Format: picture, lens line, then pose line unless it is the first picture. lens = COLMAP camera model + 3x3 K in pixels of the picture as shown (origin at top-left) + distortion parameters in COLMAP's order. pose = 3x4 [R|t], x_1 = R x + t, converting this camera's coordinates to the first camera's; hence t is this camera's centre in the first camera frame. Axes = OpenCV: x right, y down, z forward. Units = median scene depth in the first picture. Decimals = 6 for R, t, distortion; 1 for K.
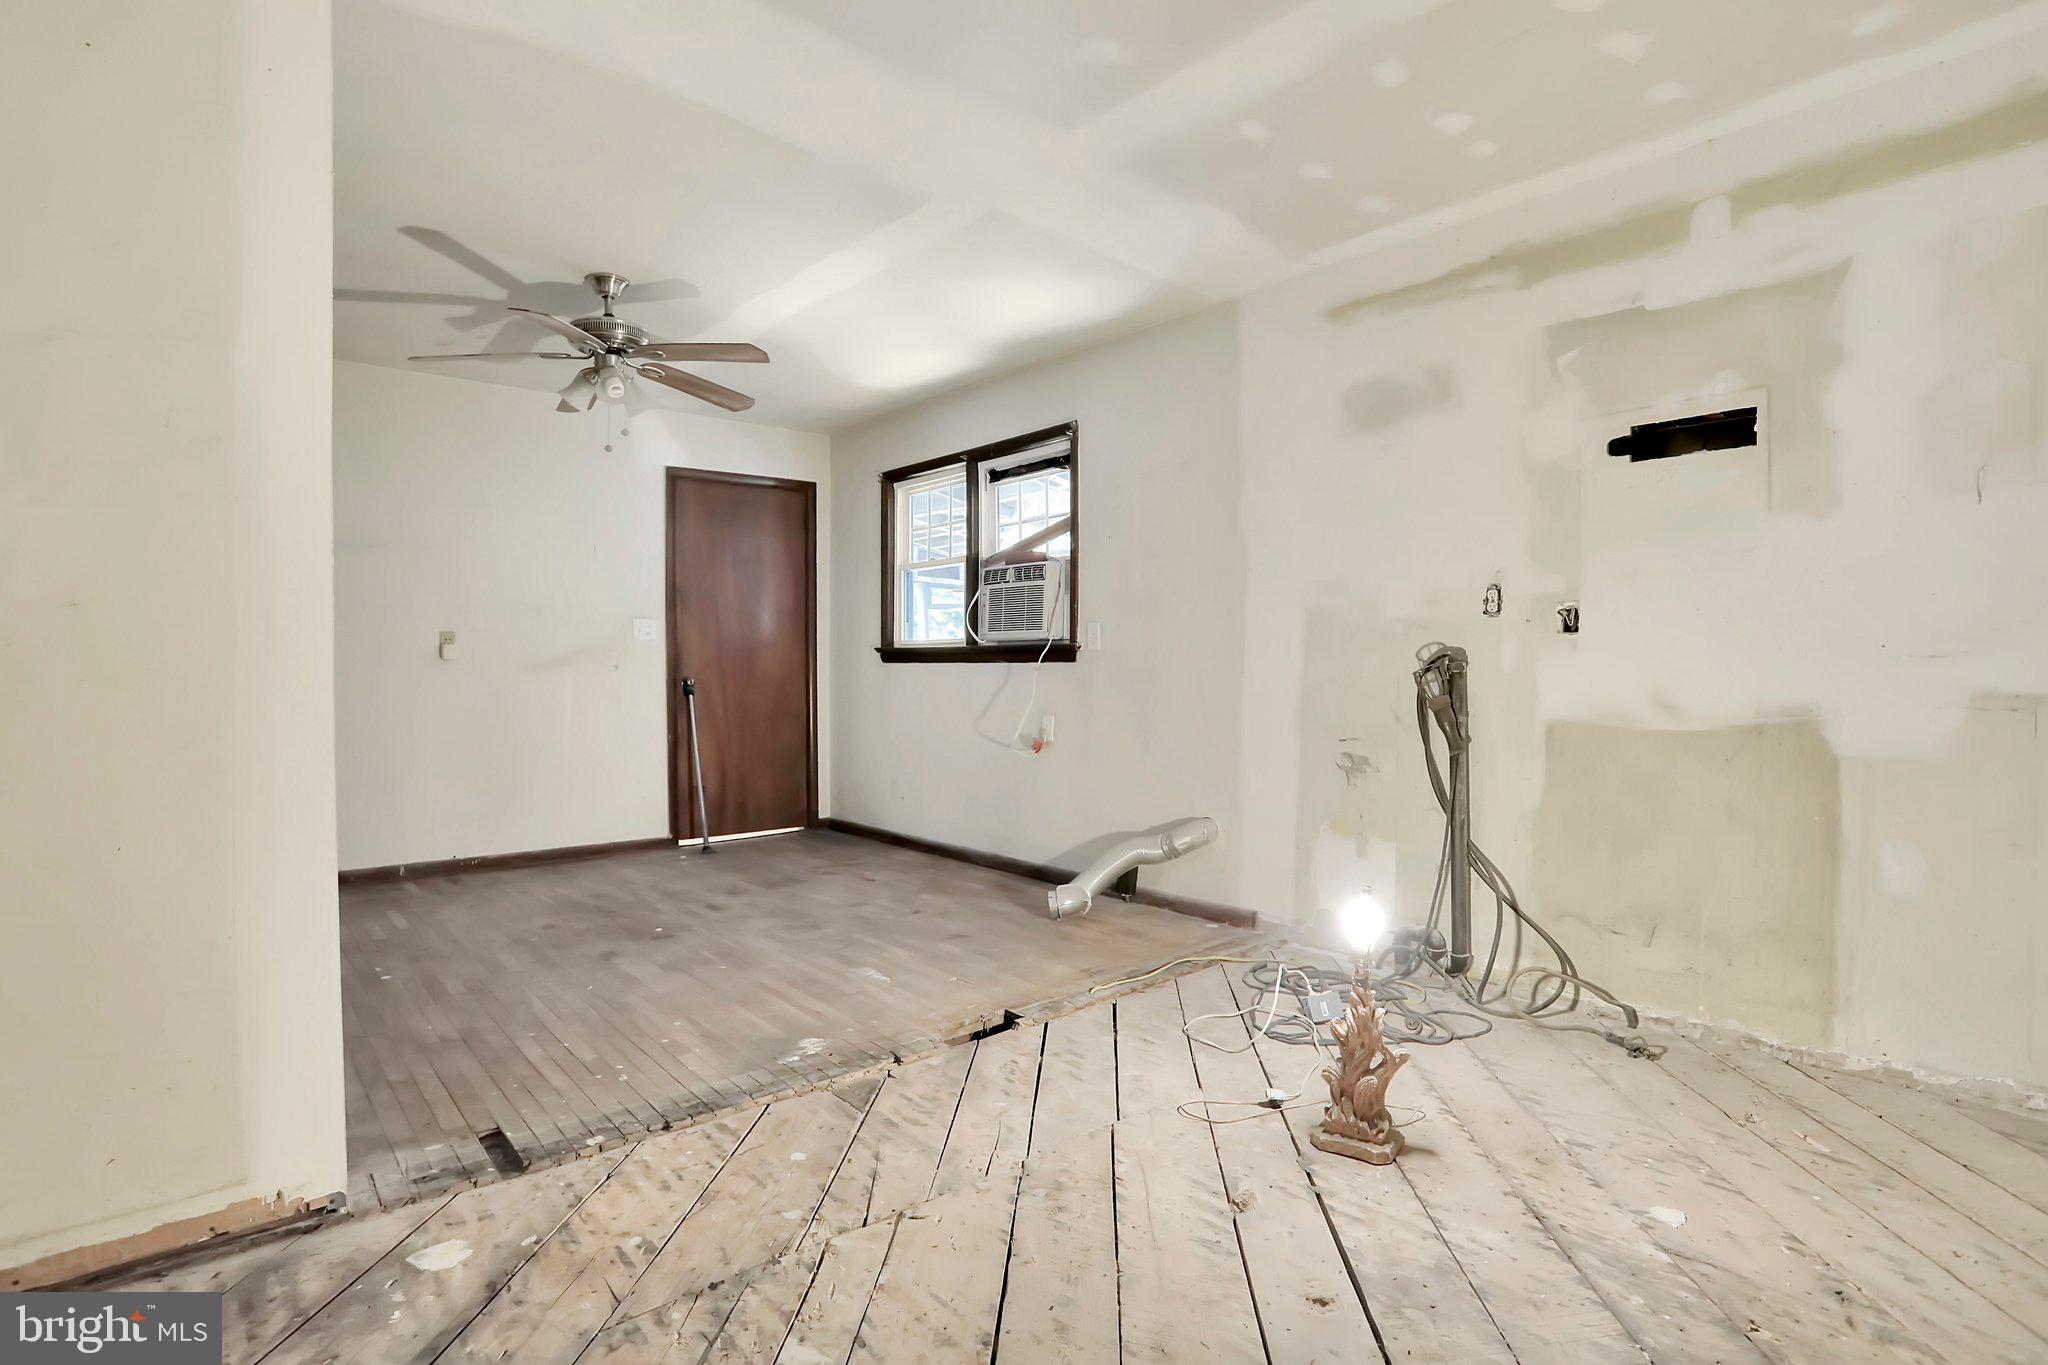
lens RADIAL K [[1013.5, 0, 1014.4], [0, 1013.5, 678.8], [0, 0, 1]] dist [-0.078877, 0.034799]
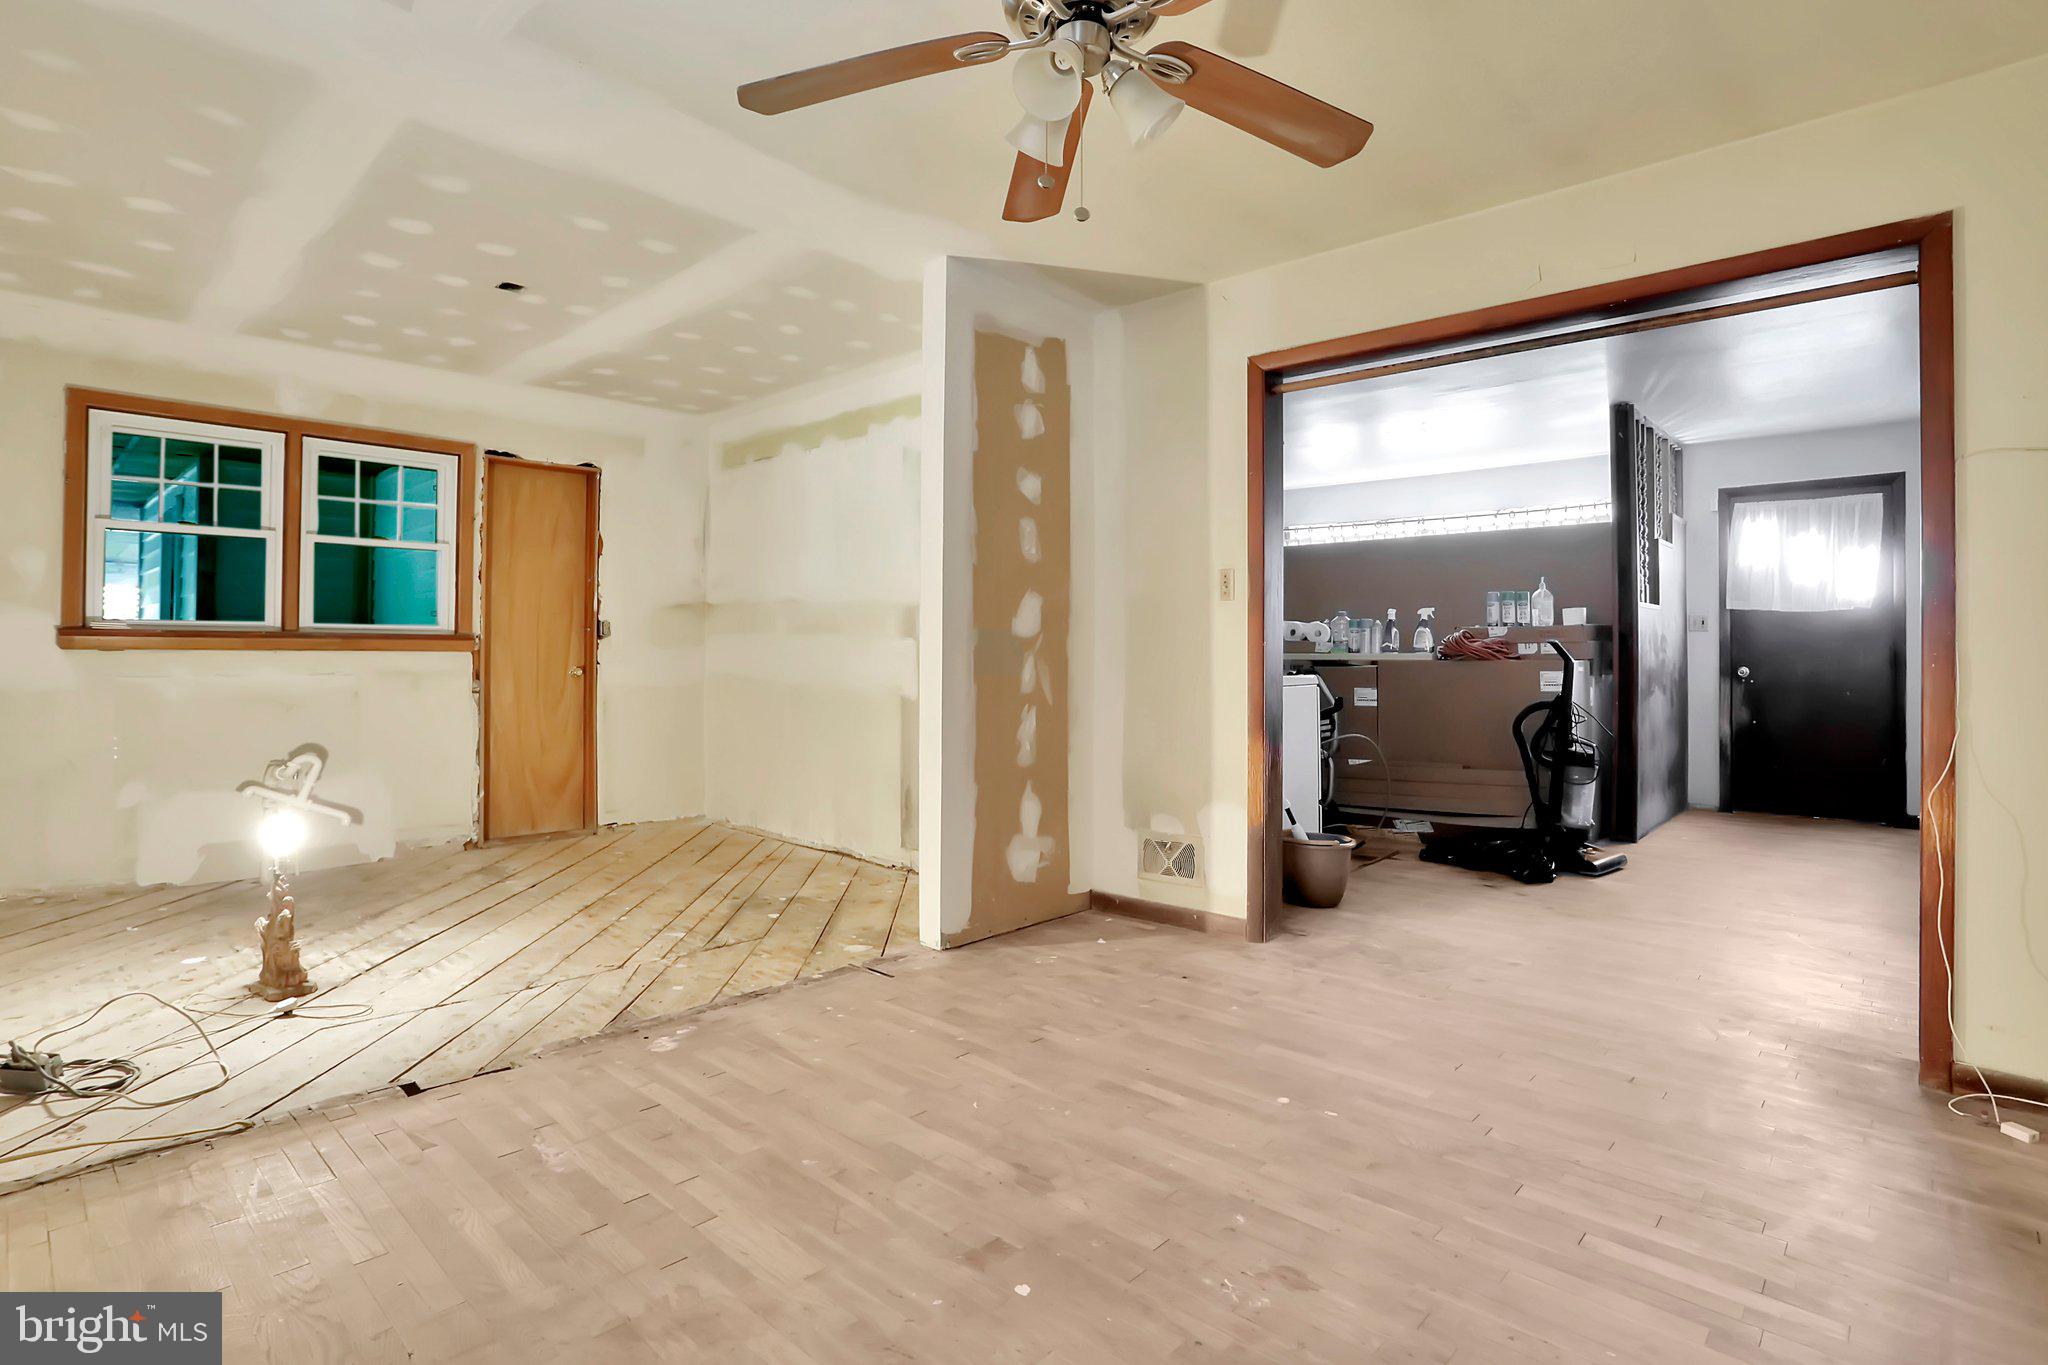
lens RADIAL K [[1020.9, 0, 1013.8], [0, 1020.9, 644.6], [0, 0, 1]] dist [-0.092820, 0.047087]
pose [[-0.993691, -0.004279, -0.112068, -0.376176], [-0.004397, 0.999990, 0.000807, -0.024910], [0.112064, 0.001294, -0.993700, 1.752838]]
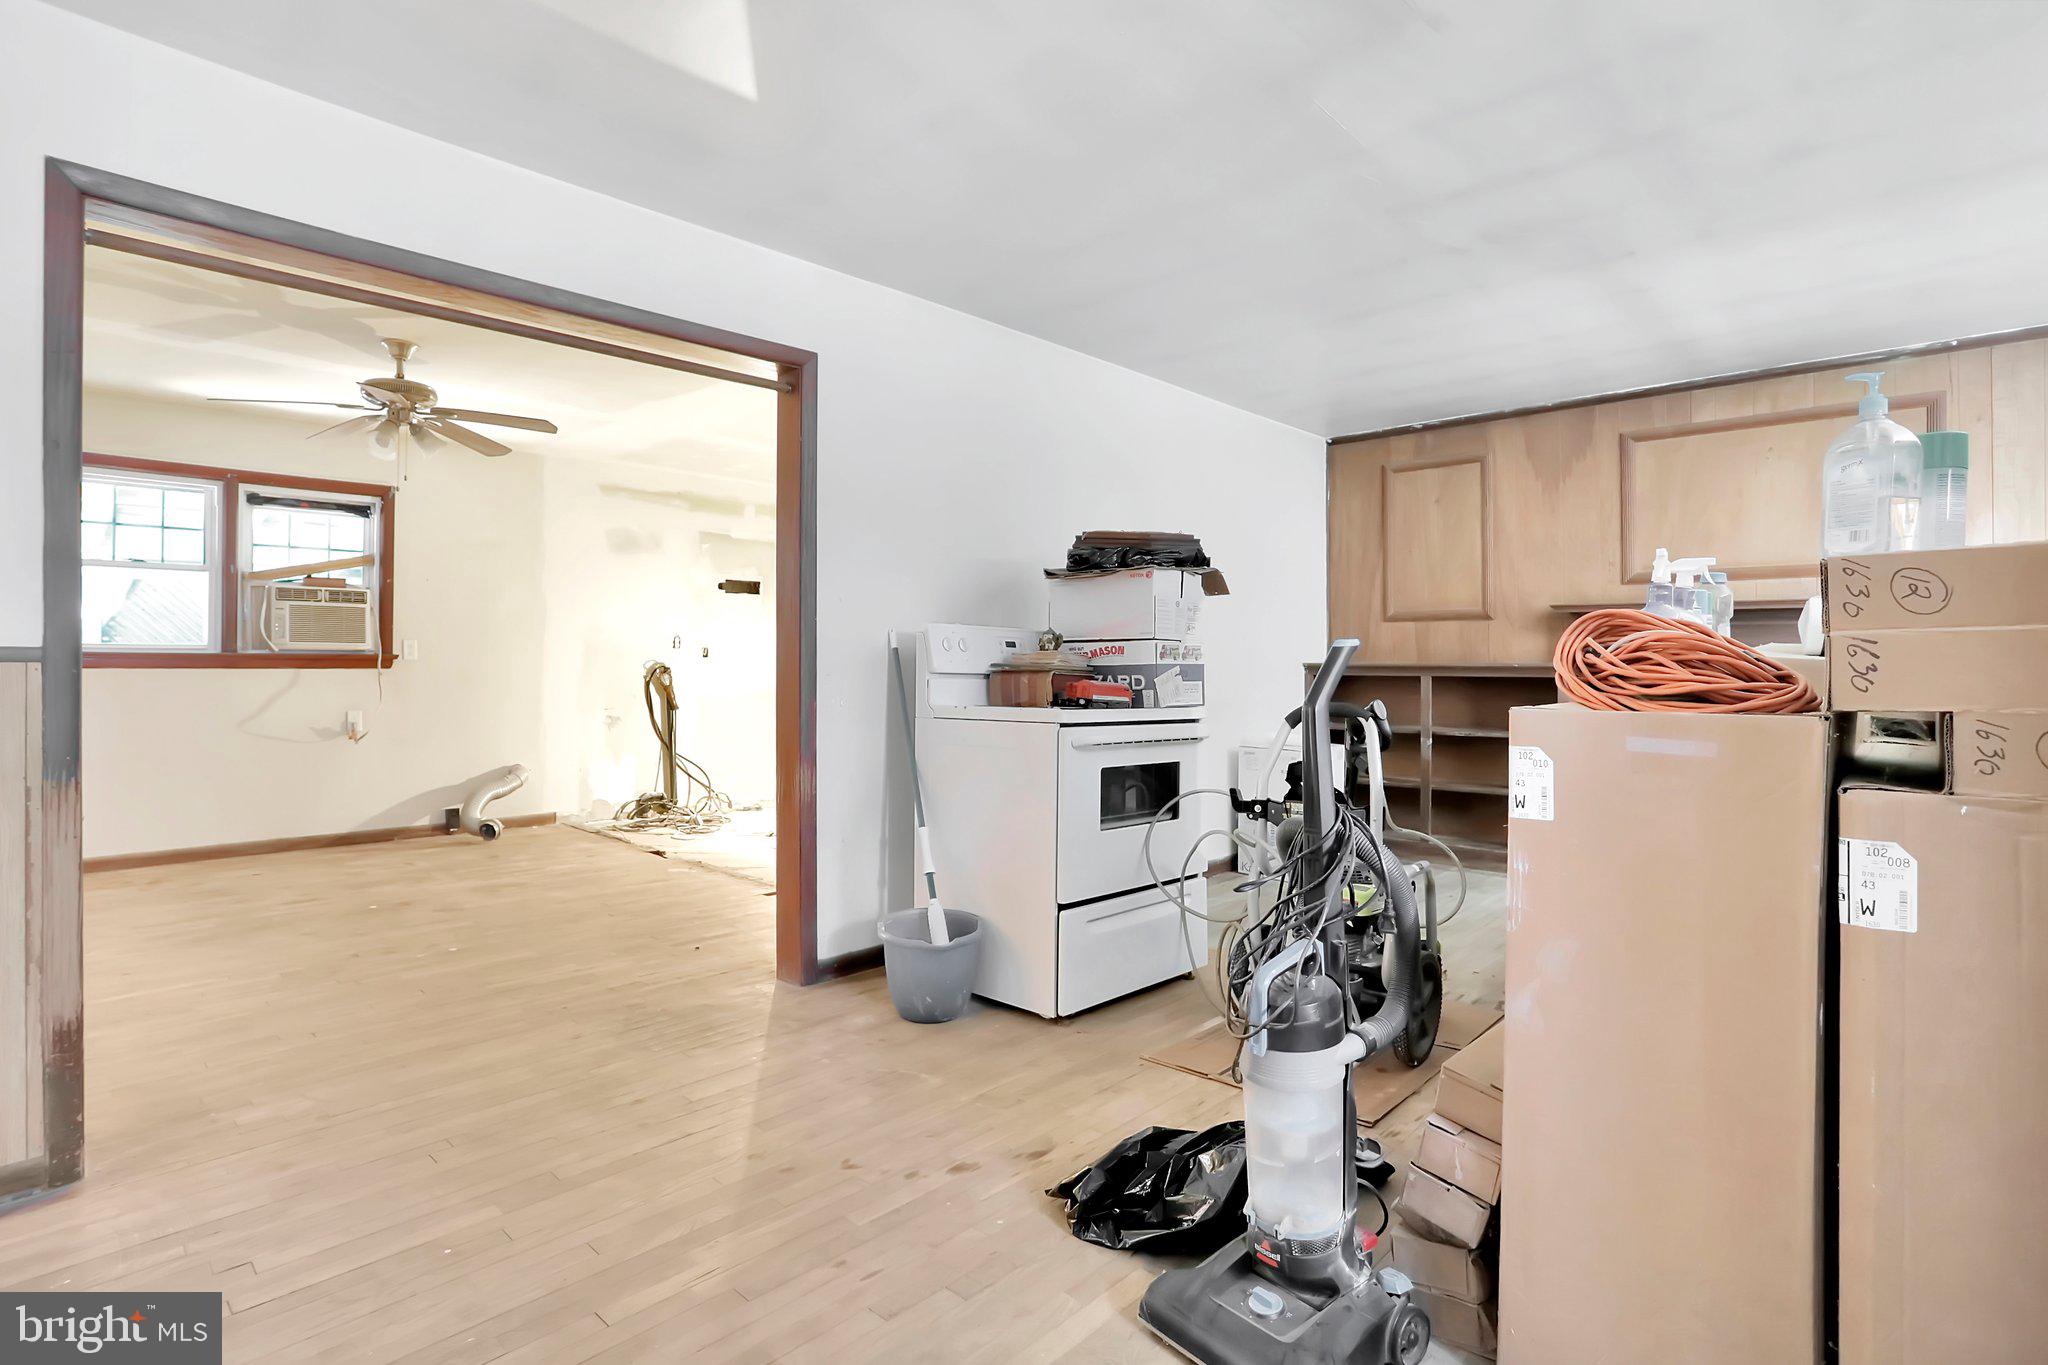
lens RADIAL K [[1010.4, 0, 990.4], [0, 1010.4, 662.9], [0, 0, 1]] dist [-0.063670, 0.030807]
pose [[-0.093873, 0.000230, 0.995584, -1.908486], [0.007284, 0.999973, 0.000456, -0.027922], [-0.995558, 0.007294, -0.093872, 0.501054]]
